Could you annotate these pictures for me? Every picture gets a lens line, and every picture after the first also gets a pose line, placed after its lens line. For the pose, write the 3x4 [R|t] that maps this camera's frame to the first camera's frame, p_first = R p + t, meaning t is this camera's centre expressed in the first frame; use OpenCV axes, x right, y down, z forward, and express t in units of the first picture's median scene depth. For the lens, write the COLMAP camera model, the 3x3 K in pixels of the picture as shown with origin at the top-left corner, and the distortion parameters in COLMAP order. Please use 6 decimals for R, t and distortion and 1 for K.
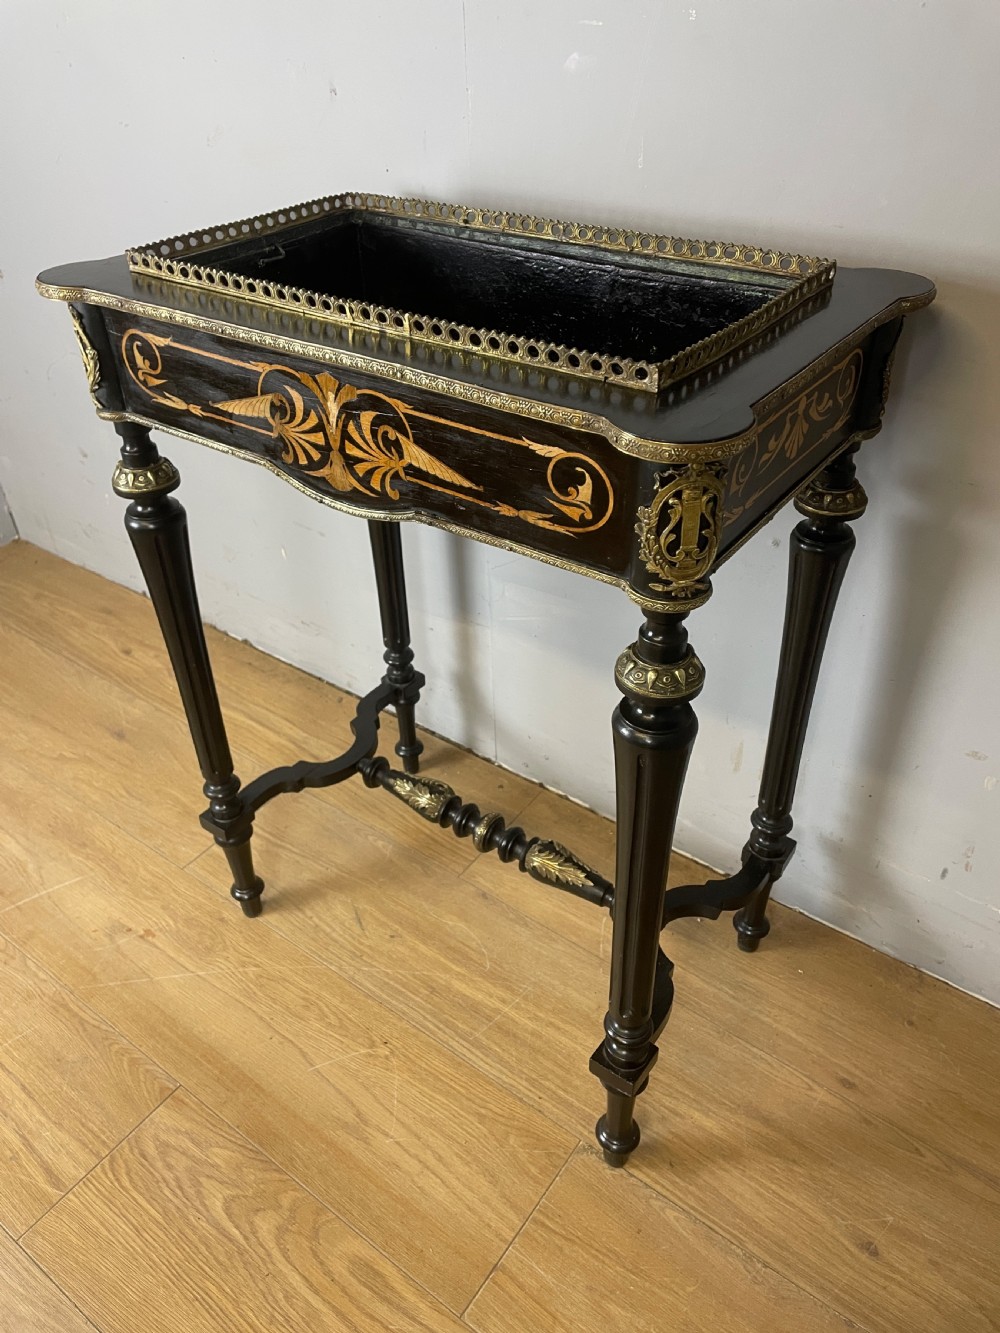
lens RADIAL K [[1009.0, 0, 494.6], [0, 1009.0, 658.2], [0, 0, 1]] dist [0.094528, -0.124003]
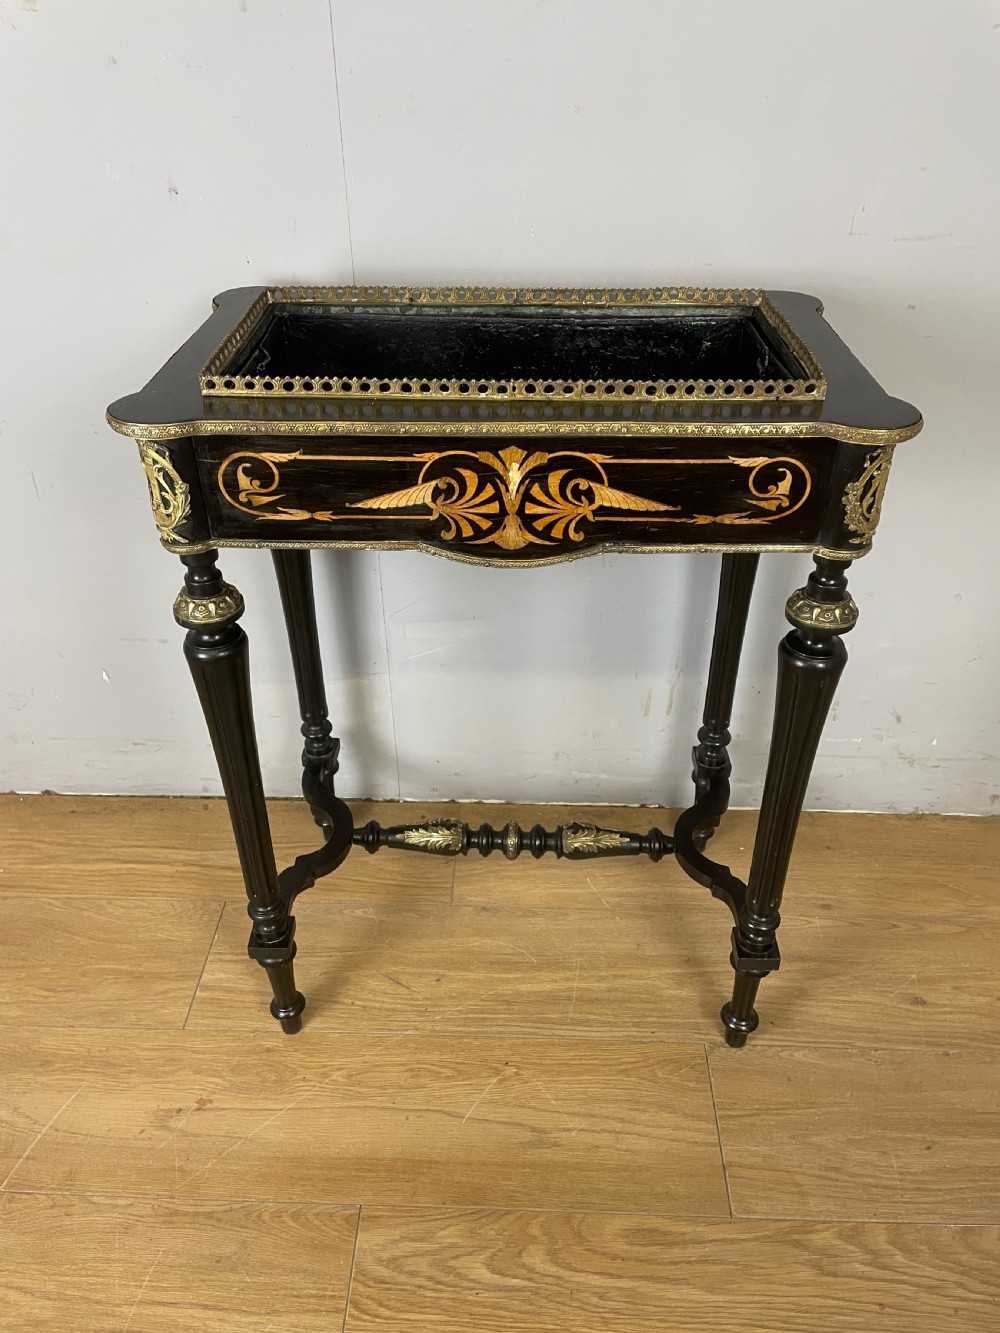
lens RADIAL K [[1002.6, 0, 501.3], [0, 1002.6, 658.1], [0, 0, 1]] dist [0.100480, -0.130672]
pose [[0.820187, -0.305913, 0.483436, -0.694386], [0.319235, 0.945961, 0.056985, -0.113952], [-0.474744, 0.107592, 0.873523, 0.060146]]
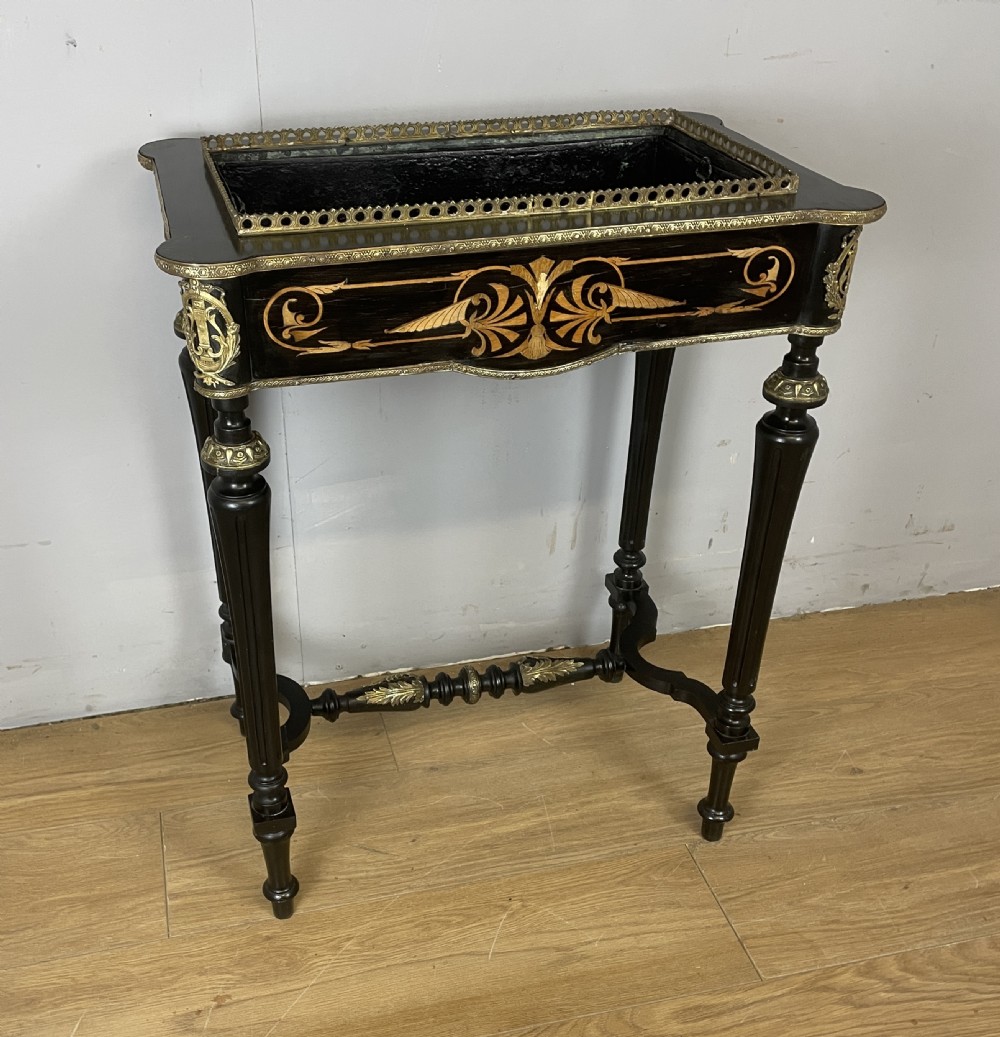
lens RADIAL K [[1157.6, 0, 419.9], [0, 1157.6, 570.5], [0, 0, 1]] dist [0.110037, -0.164857]
pose [[0.643708, -0.405098, 0.649258, -1.149407], [0.433505, 0.892176, 0.126865, -0.168139], [-0.630645, 0.199793, 0.749913, 0.125484]]
